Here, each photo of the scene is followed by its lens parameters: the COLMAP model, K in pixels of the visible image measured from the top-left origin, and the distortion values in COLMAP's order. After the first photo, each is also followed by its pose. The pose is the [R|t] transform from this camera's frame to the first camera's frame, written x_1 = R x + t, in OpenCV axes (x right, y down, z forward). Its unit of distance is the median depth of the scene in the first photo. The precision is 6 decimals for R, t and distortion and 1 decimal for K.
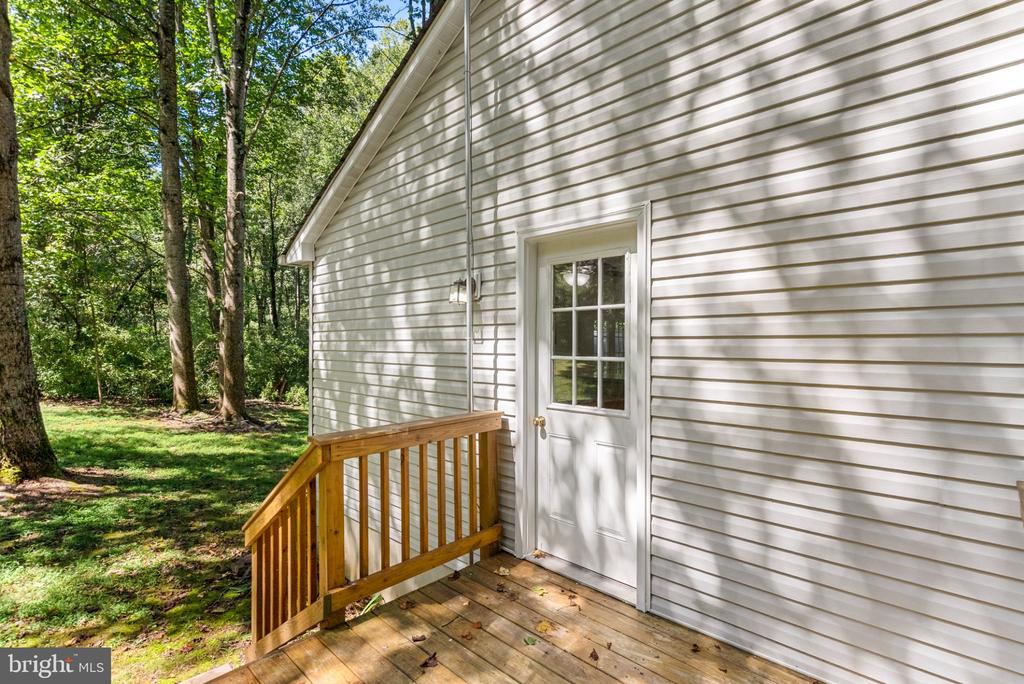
lens RADIAL K [[473.3, 0, 513.6], [0, 473.3, 351.8], [0, 0, 1]] dist [0.002238, 0.000208]
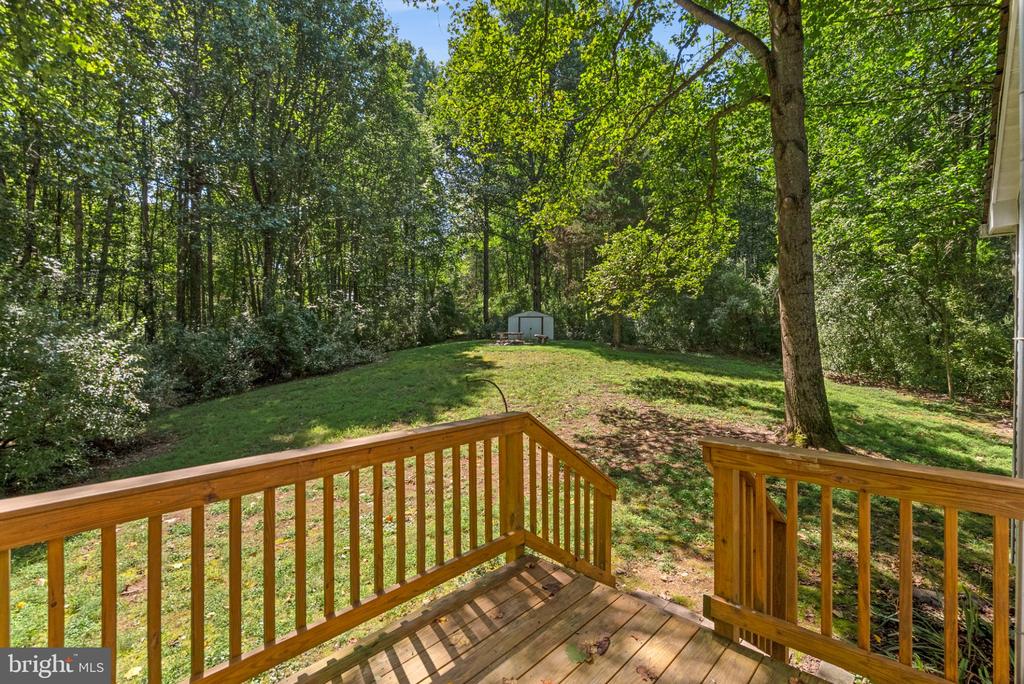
lens RADIAL K [[460.2, 0, 514.3], [0, 460.2, 346.2], [0, 0, 1]] dist [-0.002899, -0.000419]
pose [[-0.033426, 0.008565, -0.999405, 0.224093], [-0.008561, 0.999924, 0.008856, -0.002032], [0.999405, 0.008852, -0.033350, 0.249243]]
